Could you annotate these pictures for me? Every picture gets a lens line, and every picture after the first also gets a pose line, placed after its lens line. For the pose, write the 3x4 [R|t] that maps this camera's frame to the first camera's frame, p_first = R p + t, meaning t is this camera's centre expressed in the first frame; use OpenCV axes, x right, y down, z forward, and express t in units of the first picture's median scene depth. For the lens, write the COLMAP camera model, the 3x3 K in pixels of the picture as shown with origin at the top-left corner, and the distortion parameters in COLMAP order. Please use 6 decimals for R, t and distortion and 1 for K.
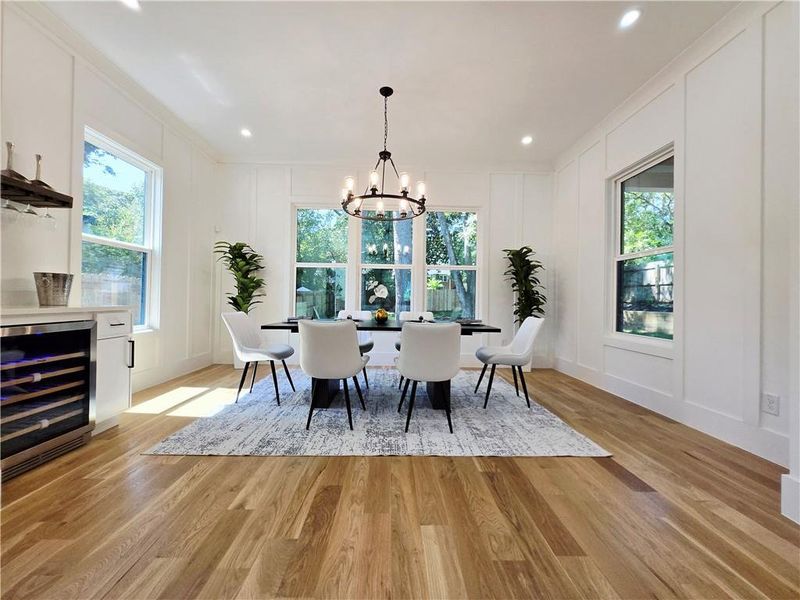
lens RADIAL K [[323.5, 0, 400.0], [0, 323.5, 300.0], [0, 0, 1]] dist [0.001104, -0.000041]
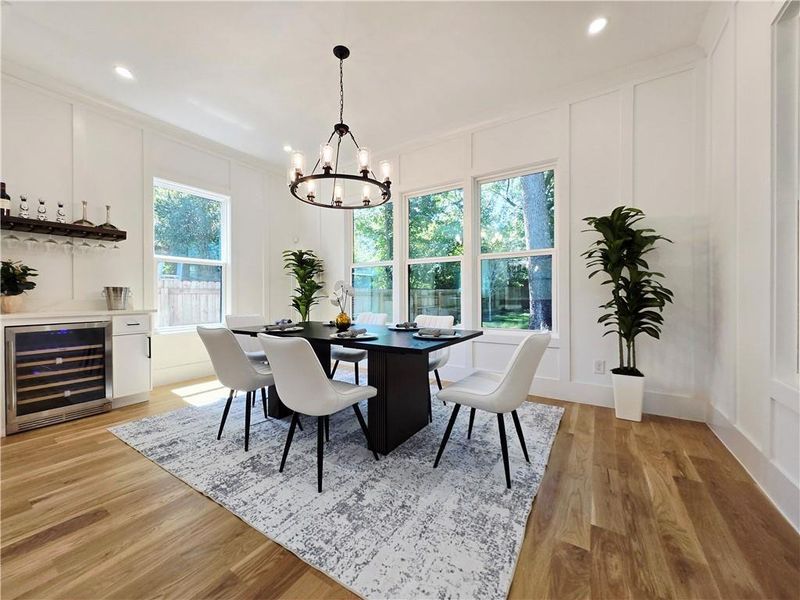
lens RADIAL K [[322.5, 0, 384.8], [0, 322.5, 298.2], [0, 0, 1]] dist [-0.000575, -0.000189]
pose [[0.819983, -0.013940, -0.572218, 0.707047], [0.015840, 0.999873, -0.001660, -0.011983], [0.572169, -0.007702, 0.820100, 0.516074]]
